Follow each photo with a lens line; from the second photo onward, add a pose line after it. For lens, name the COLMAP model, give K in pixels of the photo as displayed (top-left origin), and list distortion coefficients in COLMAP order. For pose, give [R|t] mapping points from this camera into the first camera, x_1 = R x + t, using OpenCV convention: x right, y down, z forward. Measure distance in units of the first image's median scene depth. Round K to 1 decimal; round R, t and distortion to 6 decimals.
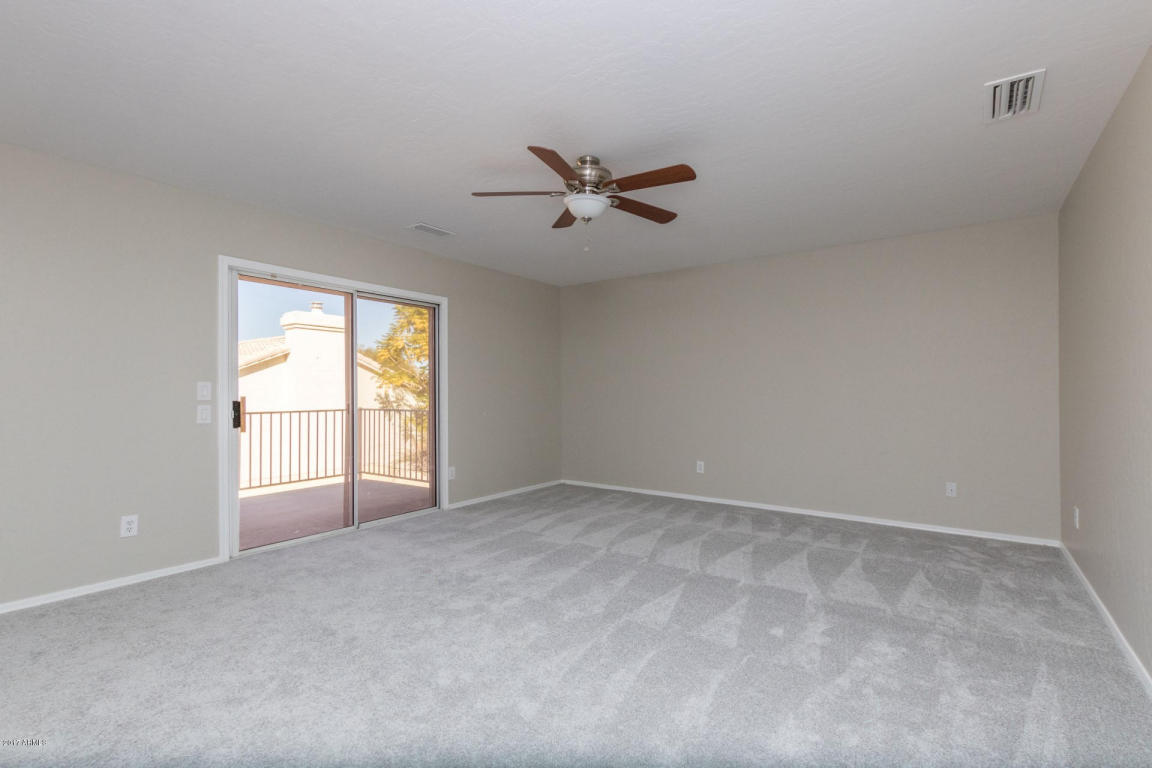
lens RADIAL K [[530.8, 0, 582.8], [0, 530.8, 392.5], [0, 0, 1]] dist [0.002074, 0.000232]
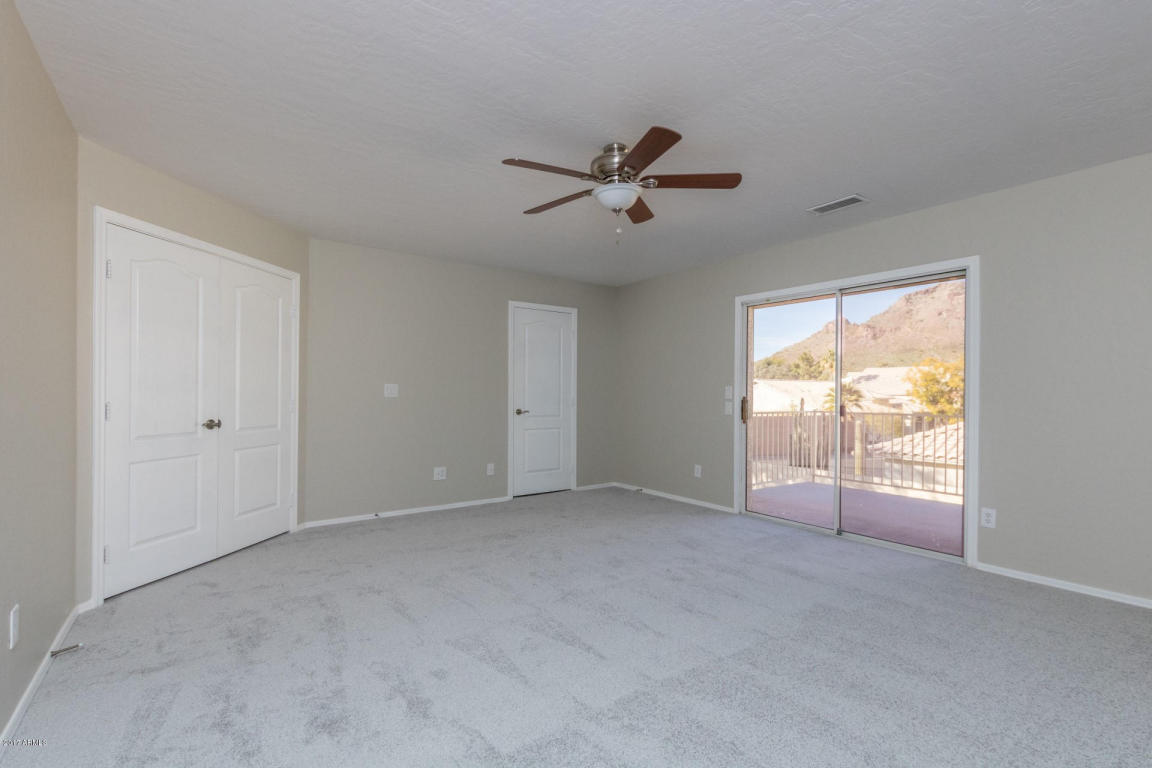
lens RADIAL K [[521.7, 0, 581.7], [0, 521.7, 392.5], [0, 0, 1]] dist [0.009166, -0.004386]
pose [[-0.319854, 0.003467, -0.947461, 0.766726], [-0.002810, 0.999985, 0.004607, -0.008125], [0.947463, 0.004136, -0.319840, 1.051098]]
